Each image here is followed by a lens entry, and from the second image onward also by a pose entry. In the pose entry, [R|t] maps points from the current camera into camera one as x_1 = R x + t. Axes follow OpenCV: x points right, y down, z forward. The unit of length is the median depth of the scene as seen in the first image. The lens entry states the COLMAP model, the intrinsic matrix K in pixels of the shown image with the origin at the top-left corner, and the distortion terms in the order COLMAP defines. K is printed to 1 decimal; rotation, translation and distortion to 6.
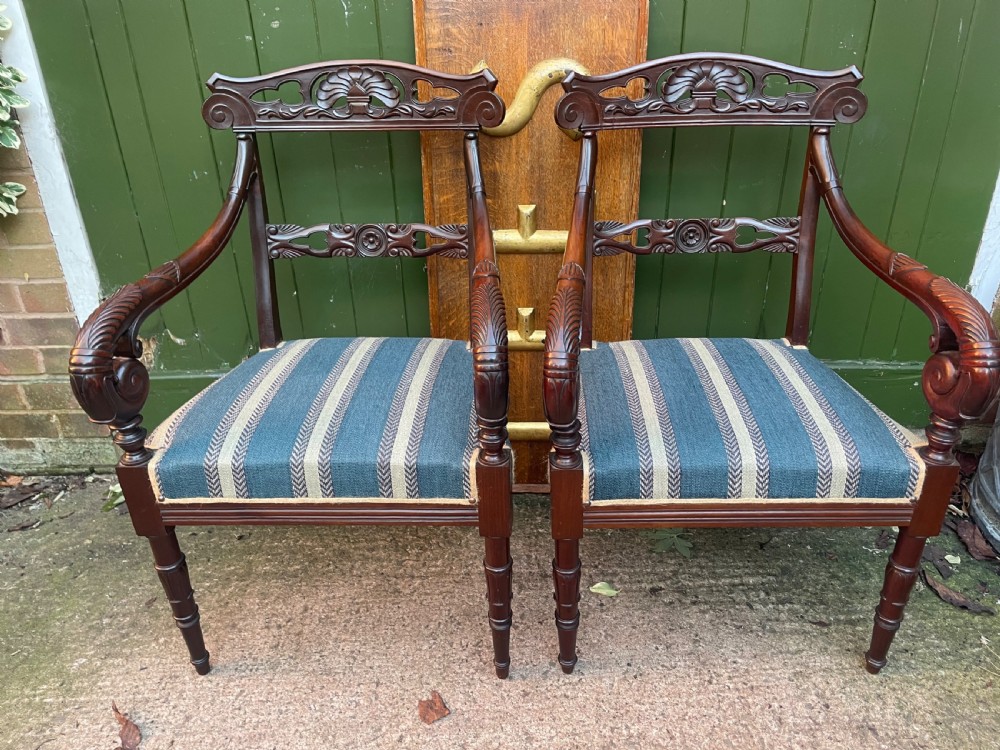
lens RADIAL K [[768.4, 0, 509.8], [0, 768.4, 375.3], [0, 0, 1]] dist [0.070771, -0.105505]
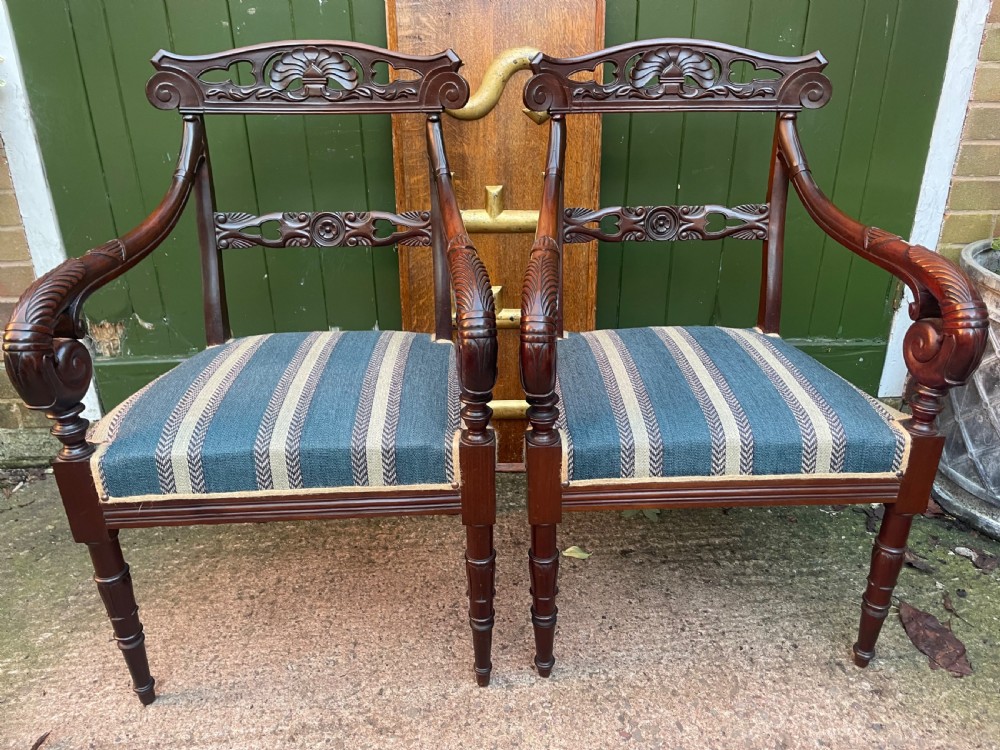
lens RADIAL K [[768.4, 0, 510.6], [0, 768.4, 365.1], [0, 0, 1]] dist [0.070771, -0.105505]
pose [[0.997852, -0.012884, 0.064226, -0.027691], [0.017473, 0.997294, -0.071416, 0.103915], [-0.063133, 0.072385, 0.995377, -0.028343]]
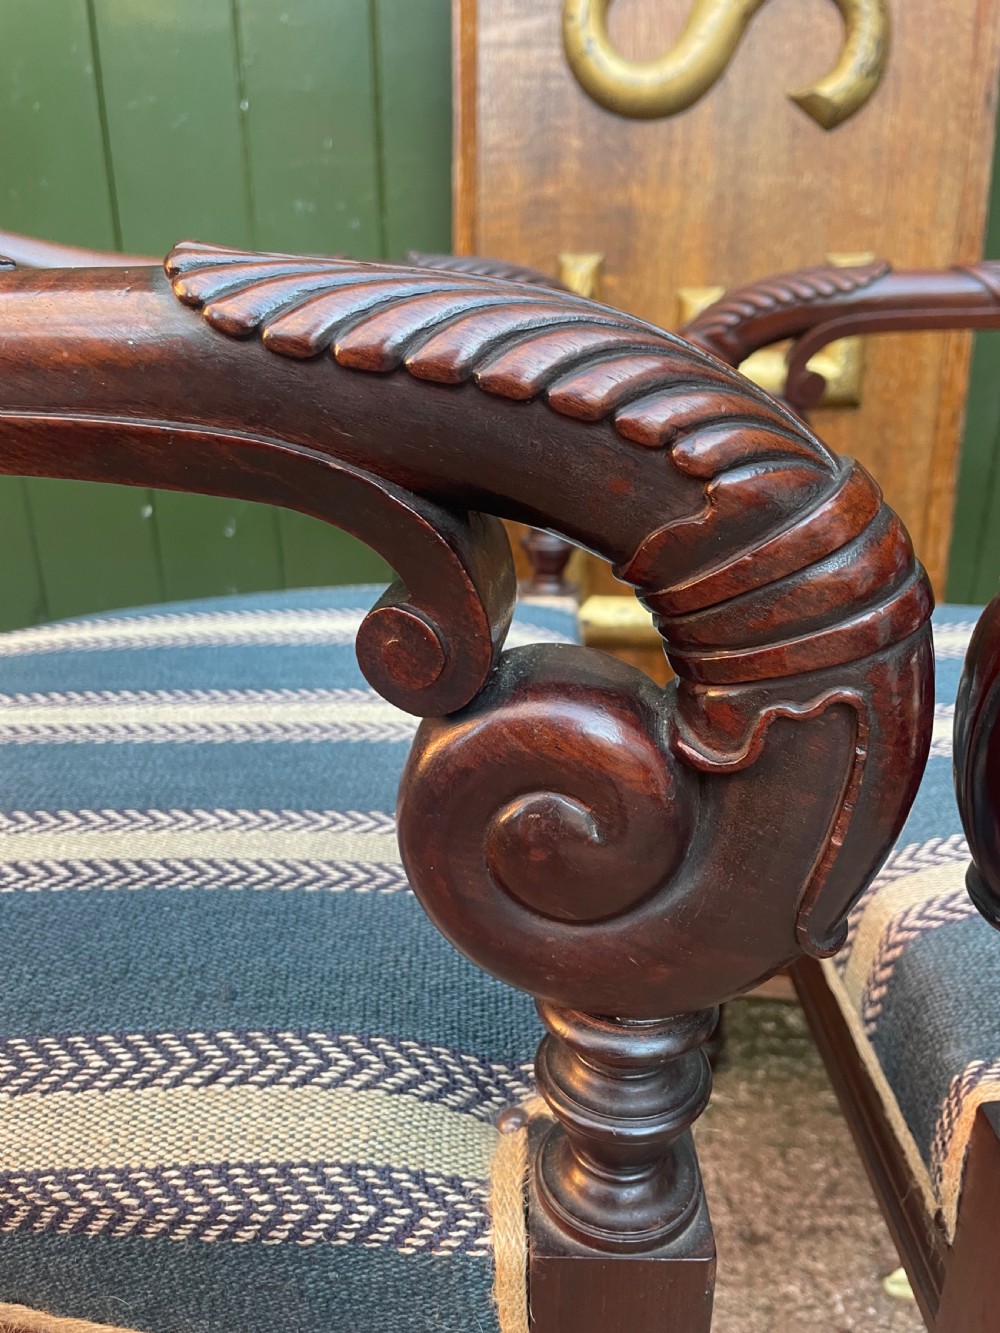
lens RADIAL K [[1024.3, 0, 505.5], [0, 1024.3, 652.0], [0, 0, 1]] dist [0.070771, -0.105505]
pose [[0.999709, 0.022926, -0.007552, -0.080034], [-0.023688, 0.991934, -0.124519, 0.048281], [0.004637, 0.124662, 0.992188, 0.500173]]
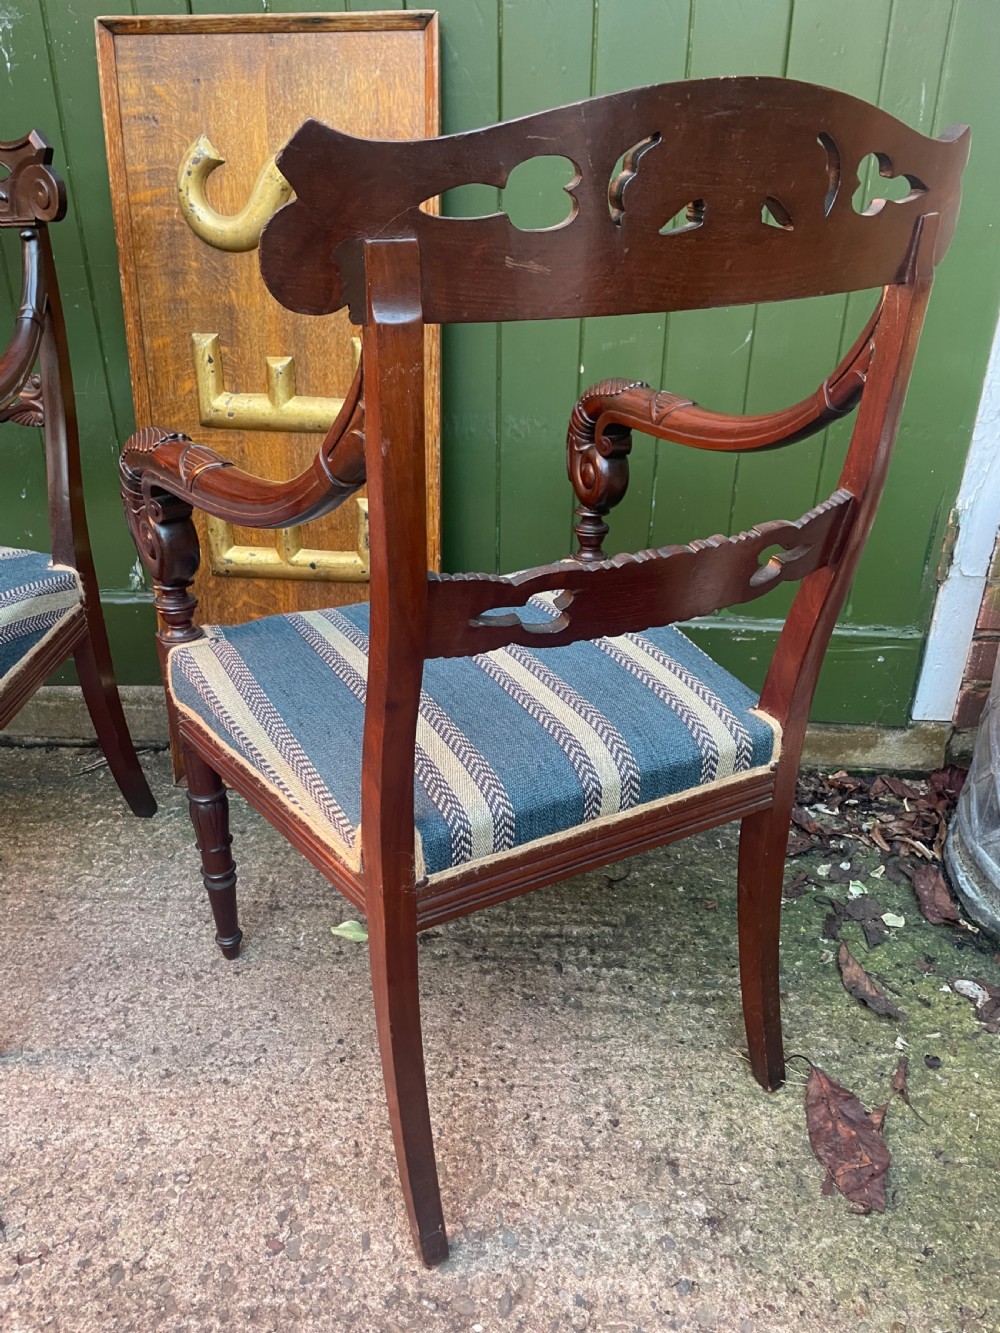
lens RADIAL K [[1024.3, 0, 498.9], [0, 1024.3, 674.0], [0, 0, 1]] dist [0.070771, -0.105505]
pose [[0.997359, 0.048999, -0.053611, 0.295166], [-0.049579, 0.998725, -0.009526, 0.058716], [0.053076, 0.012159, 0.998516, 0.118739]]
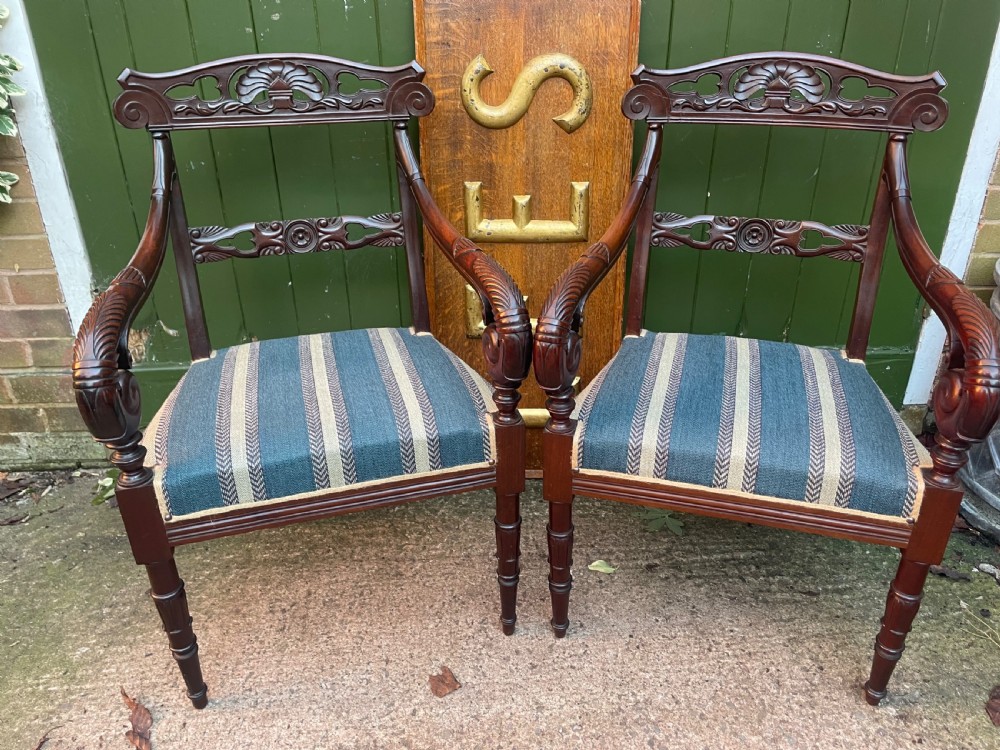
lens RADIAL K [[768.4, 0, 511.2], [0, 768.4, 371.2], [0, 0, 1]] dist [0.070771, -0.105505]
pose [[0.998385, -0.009811, 0.055948, -0.055630], [0.010763, 0.999802, -0.016742, 0.032976], [-0.055773, 0.017317, 0.998293, -0.025561]]
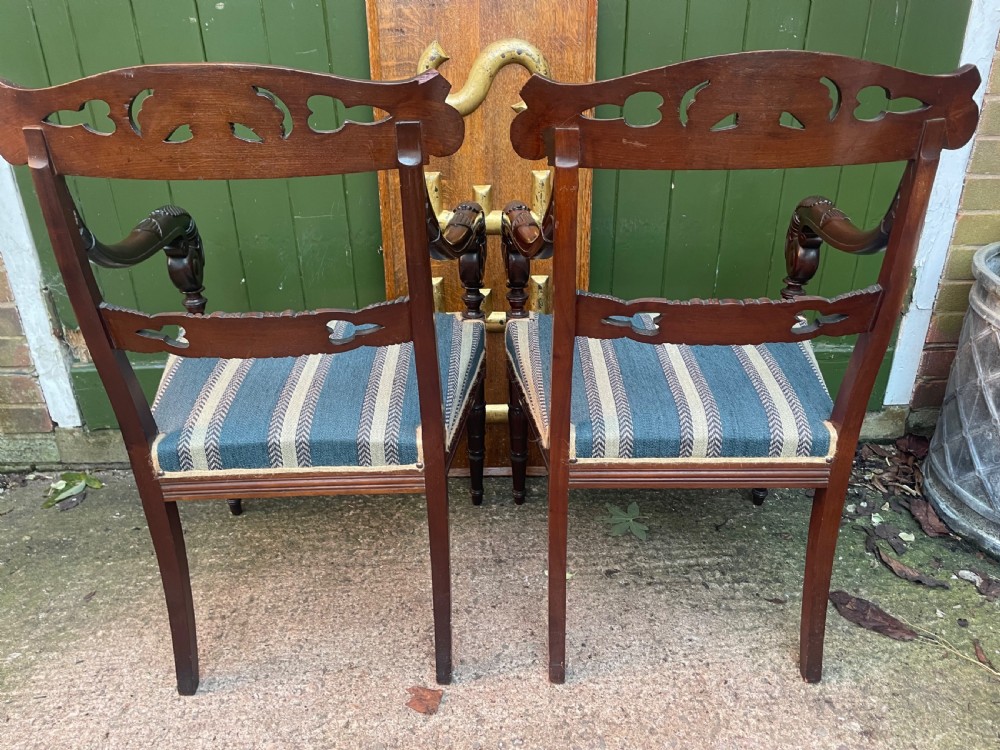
lens RADIAL K [[768.4, 0, 504.0], [0, 768.4, 366.7], [0, 0, 1]] dist [0.070771, -0.105505]
pose [[0.999365, -0.011838, 0.033596, 0.022681], [0.013132, 0.999169, -0.038581, 0.053532], [-0.033111, 0.038997, 0.998691, 0.010739]]
